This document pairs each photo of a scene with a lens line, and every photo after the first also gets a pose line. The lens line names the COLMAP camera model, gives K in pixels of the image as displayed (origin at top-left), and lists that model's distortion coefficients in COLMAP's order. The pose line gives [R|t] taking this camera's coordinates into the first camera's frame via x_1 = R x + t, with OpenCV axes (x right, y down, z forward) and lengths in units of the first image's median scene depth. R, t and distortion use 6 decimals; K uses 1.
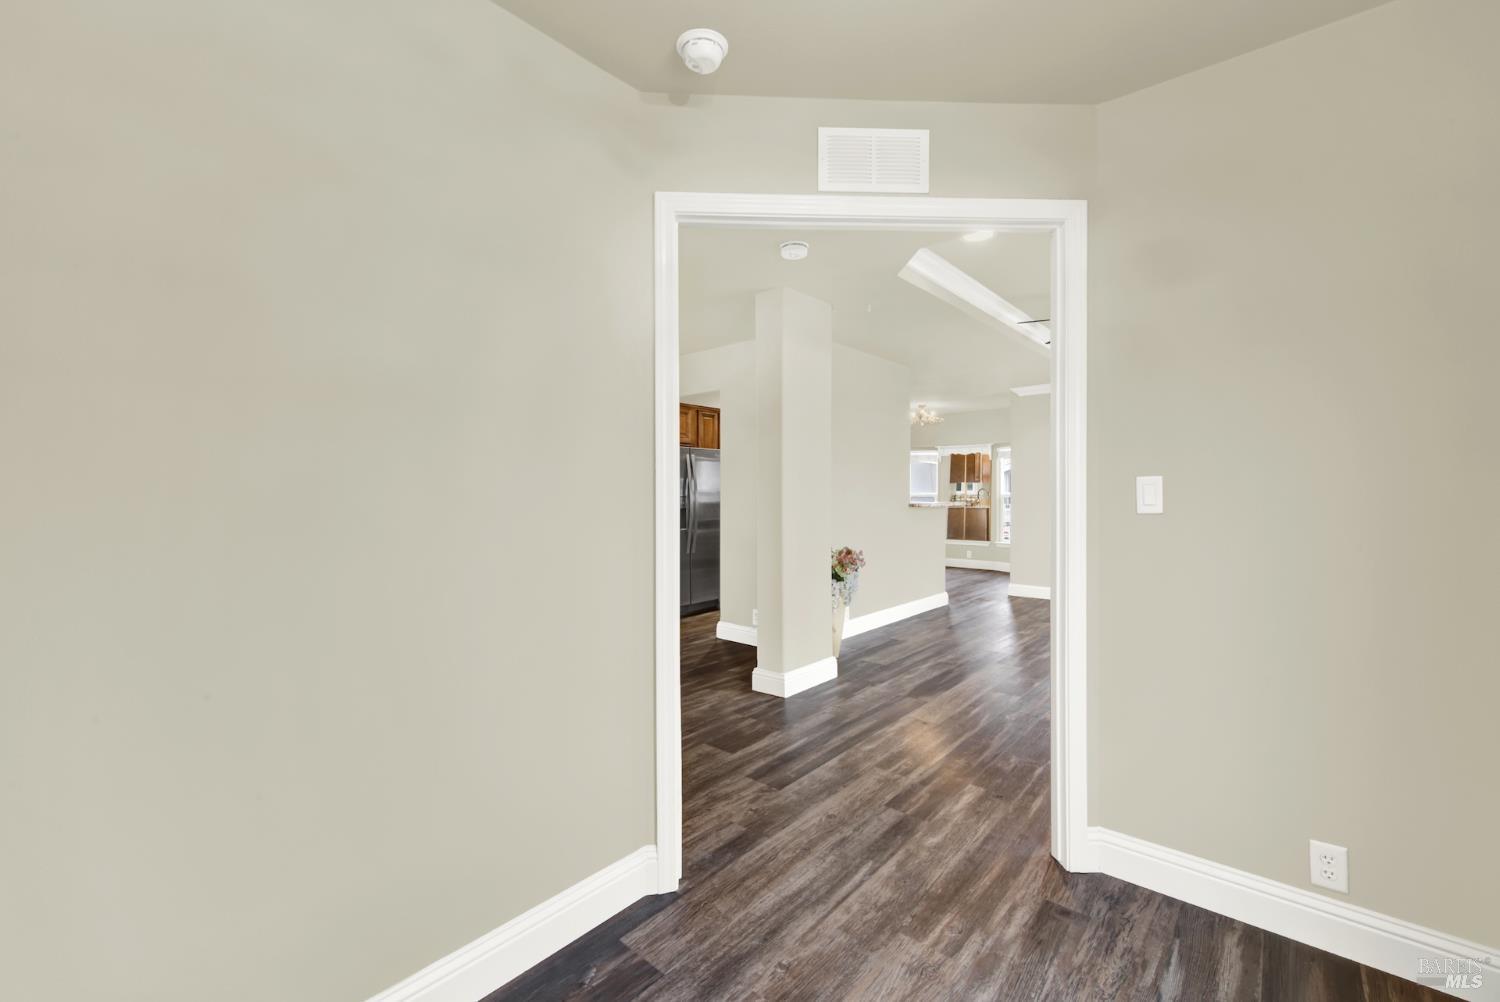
lens RADIAL K [[616.4, 0, 749.7], [0, 616.4, 501.4], [0, 0, 1]] dist [0.005747, -0.003467]
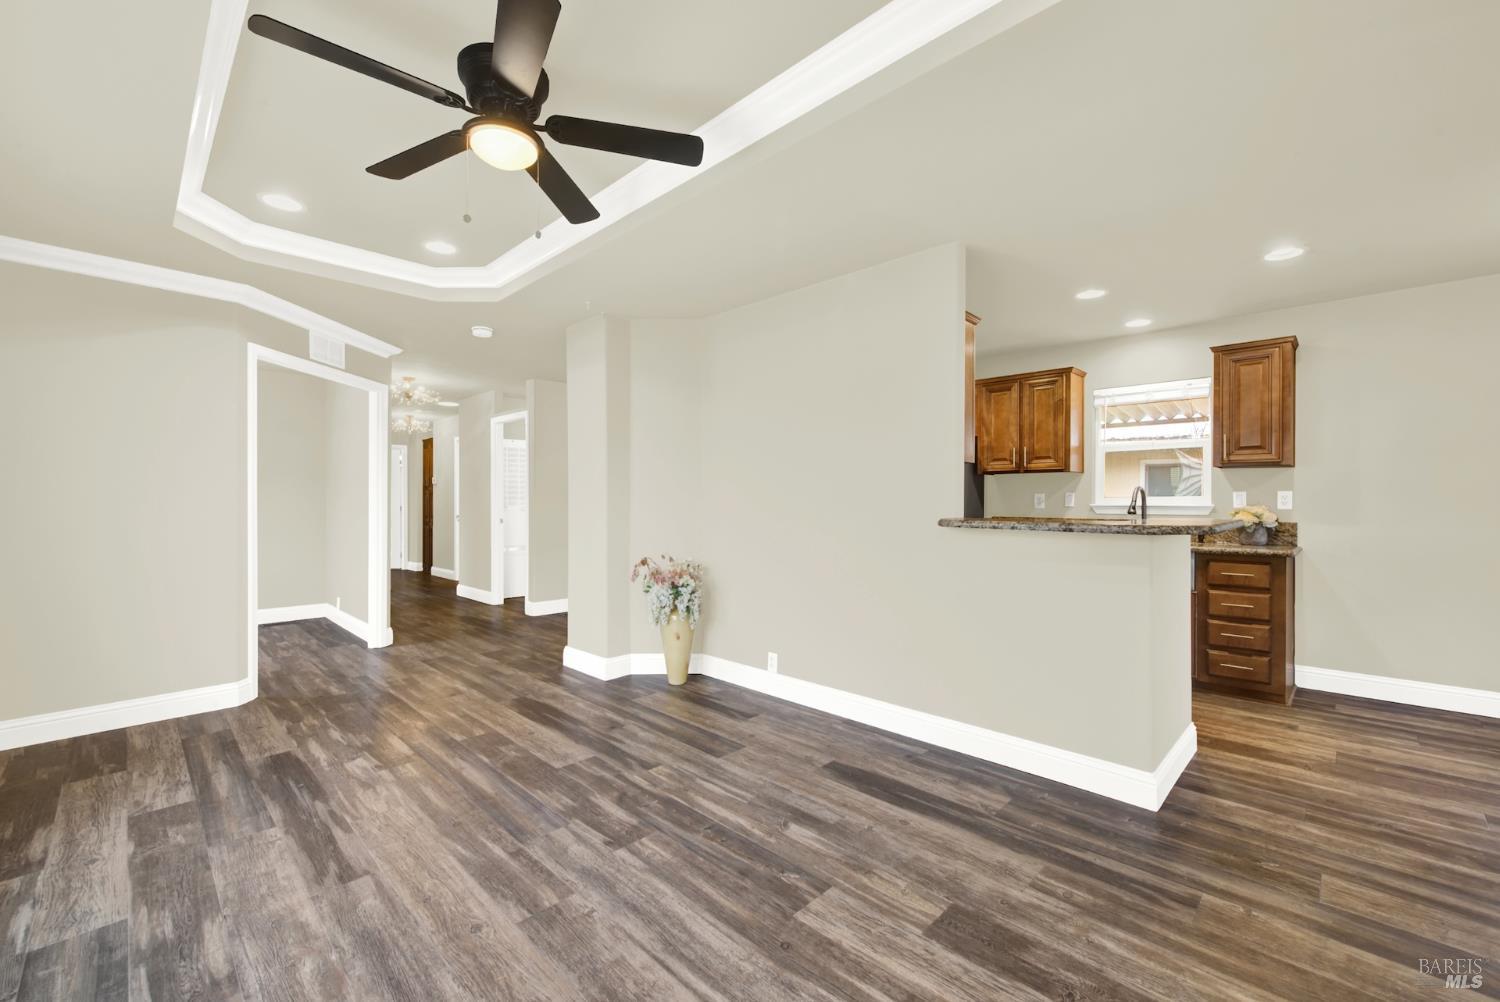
lens RADIAL K [[616.4, 0, 764.7], [0, 616.4, 492.1], [0, 0, 1]] dist [0.005747, -0.003467]
pose [[-0.047465, -0.010713, -0.998815, 1.104707], [-0.013527, 0.999858, -0.010081, -0.014848], [0.998781, 0.013033, -0.047603, 1.271106]]
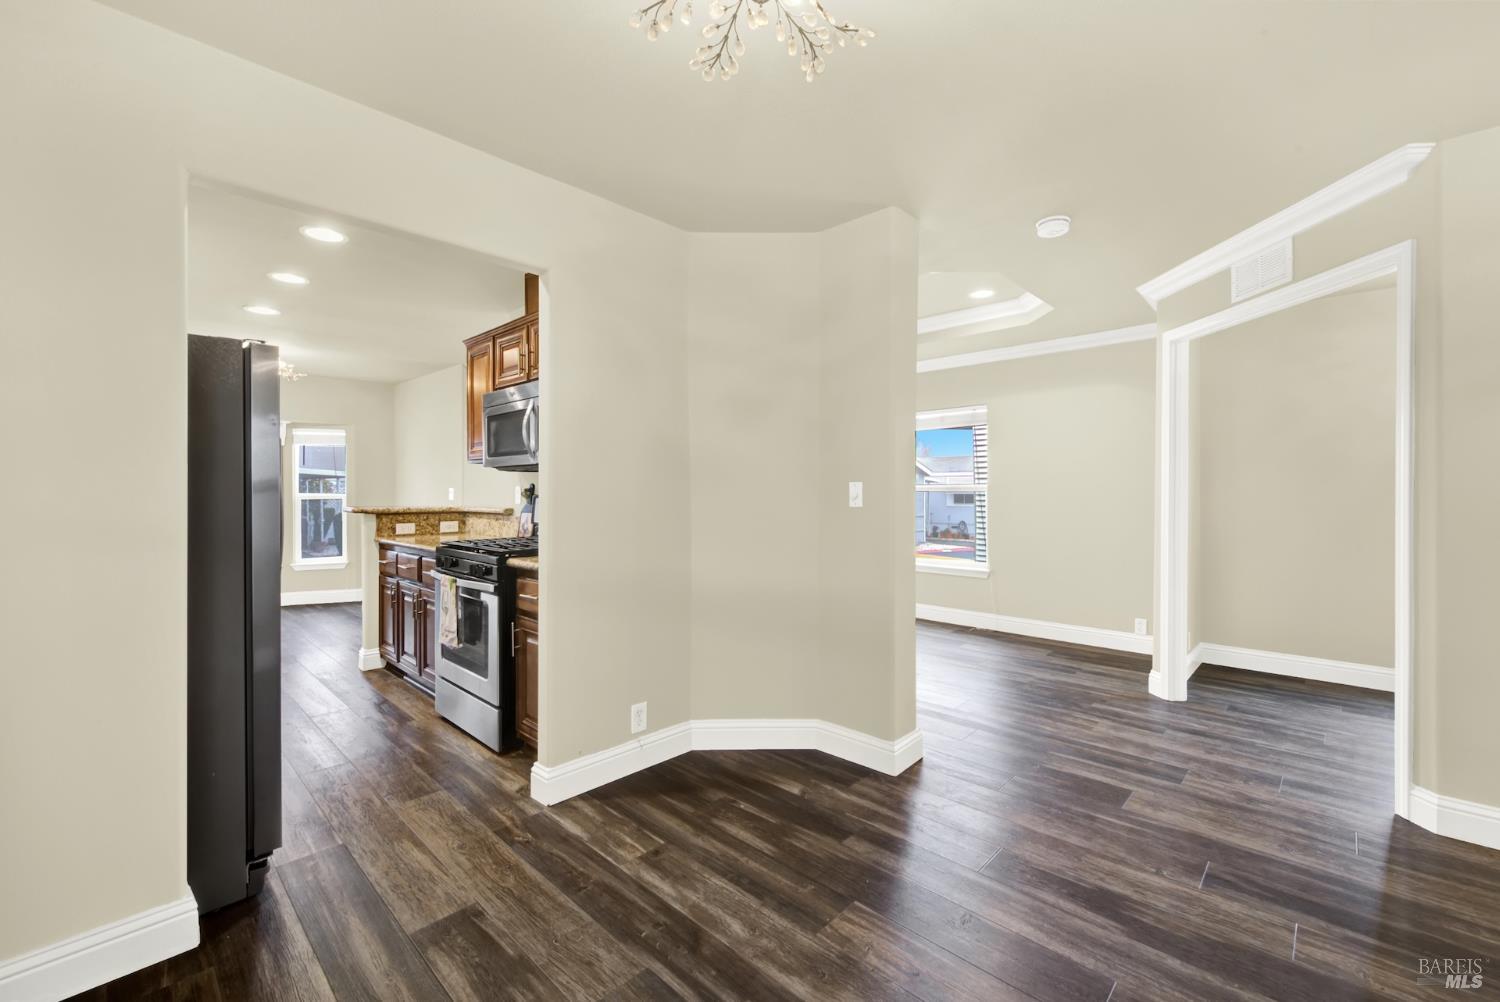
lens RADIAL K [[616.4, 0, 762.3], [0, 616.4, 492.5], [0, 0, 1]] dist [0.005747, -0.003467]
pose [[0.039848, -0.002457, 0.999203, -0.634911], [0.015823, 0.999873, 0.001827, -0.016001], [-0.999080, 0.015738, 0.039881, 1.021438]]
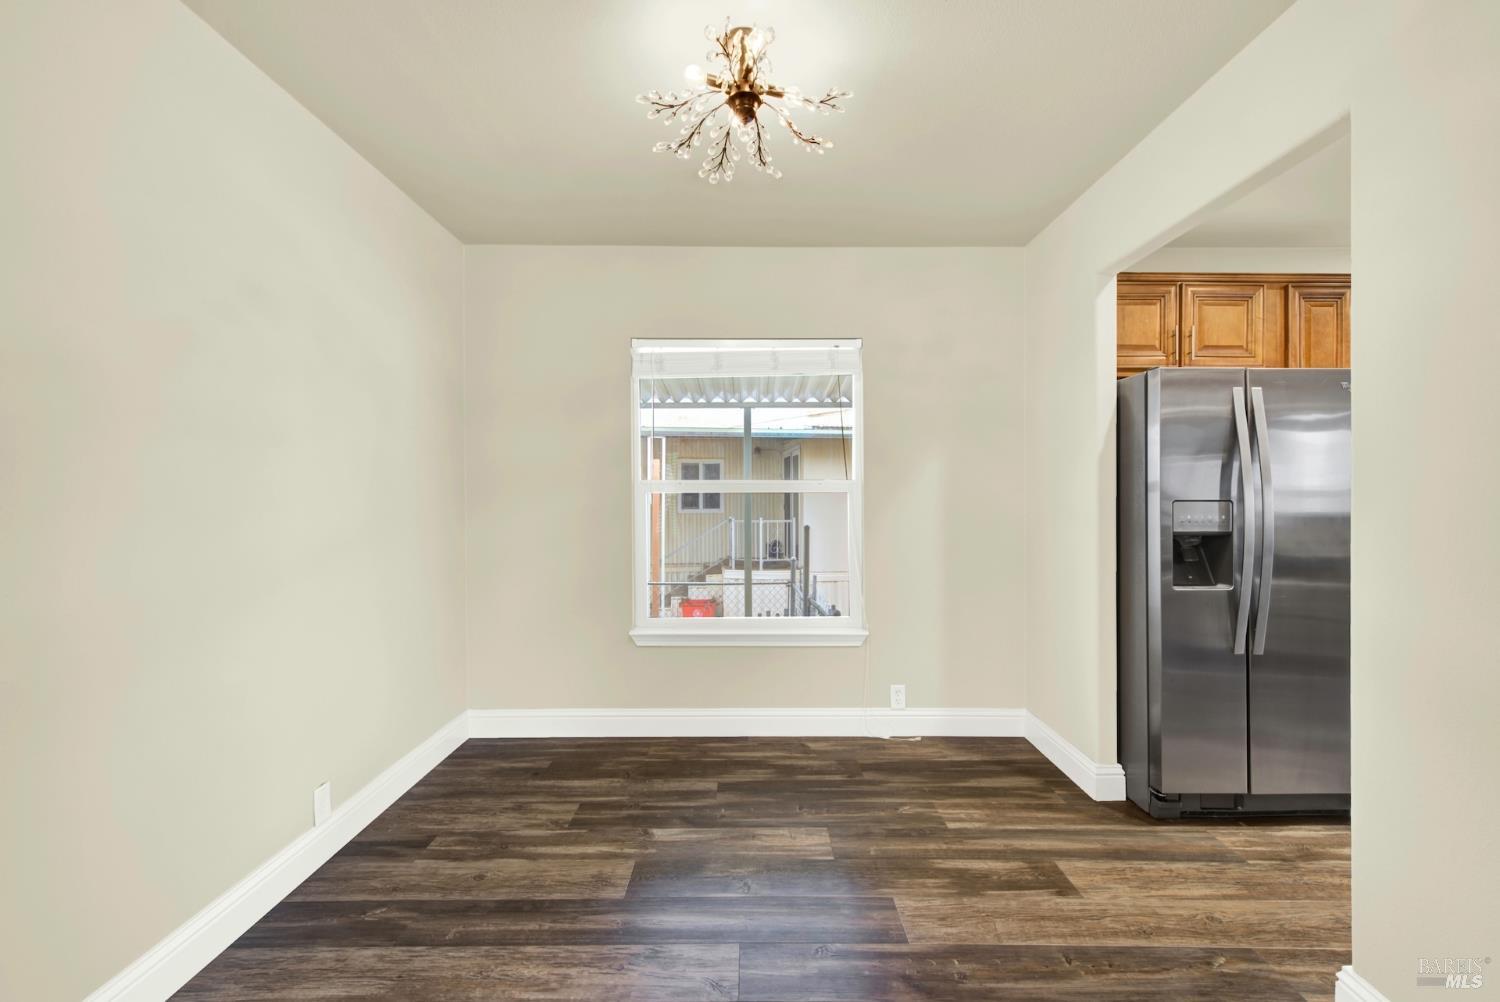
lens RADIAL K [[616.4, 0, 753.6], [0, 616.4, 502.7], [0, 0, 1]] dist [0.005747, -0.003467]
pose [[0.659605, 0.014841, -0.751466, -0.028123], [-0.011617, 0.999887, 0.009550, -0.013897], [0.751523, 0.002431, 0.659703, 0.770912]]
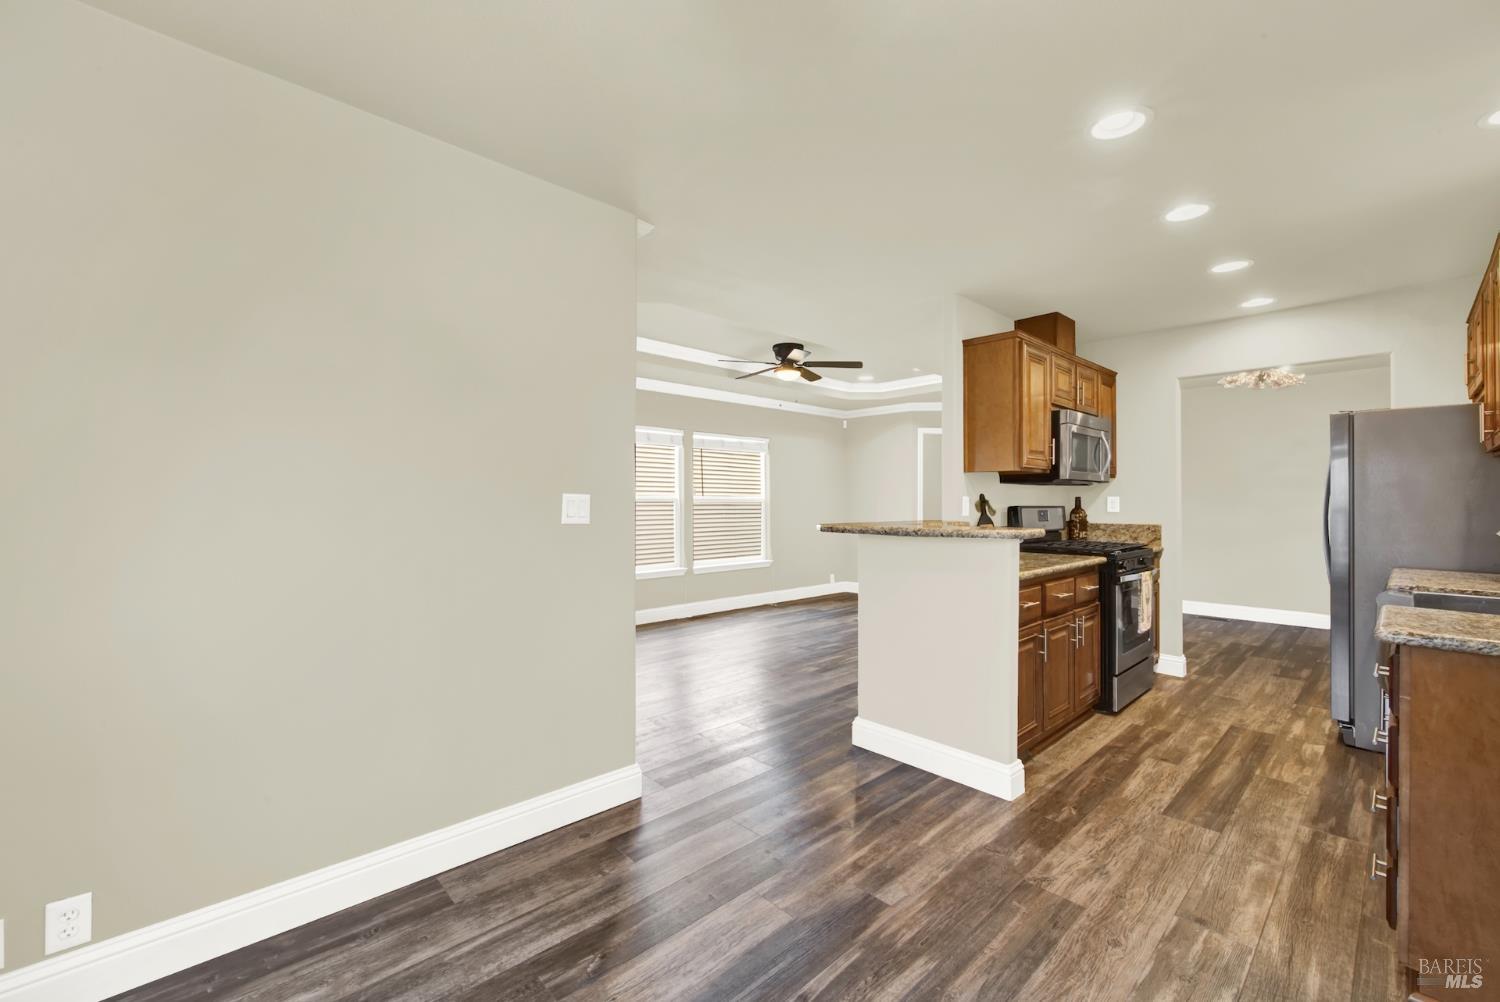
lens RADIAL K [[616.4, 0, 757.8], [0, 616.4, 498.4], [0, 0, 1]] dist [0.005747, -0.003467]
pose [[-0.995394, 0.002012, 0.095848, 0.557059], [0.002698, 0.999972, 0.007033, -0.034062], [-0.095831, 0.007260, -0.995371, 2.364245]]
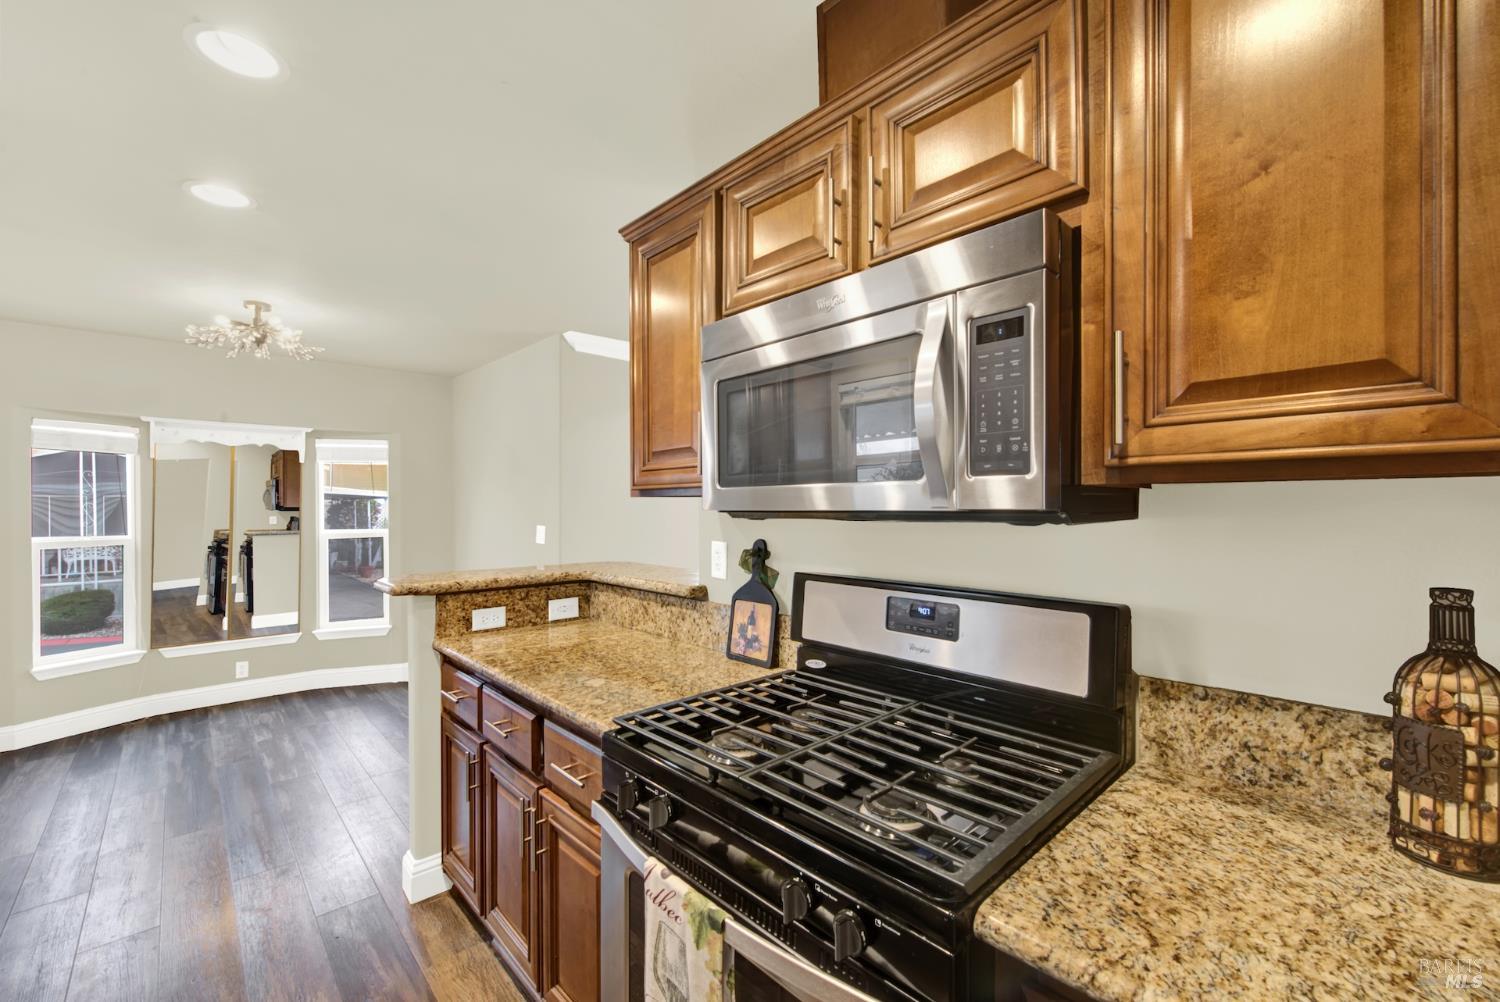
lens RADIAL K [[616.4, 0, 751.8], [0, 616.4, 503.5], [0, 0, 1]] dist [0.005747, -0.003467]
pose [[0.108712, 0.004200, 0.994064, -0.133339], [0.019967, 0.999780, -0.006408, -0.056157], [-0.993873, 0.020545, 0.108604, 1.374725]]
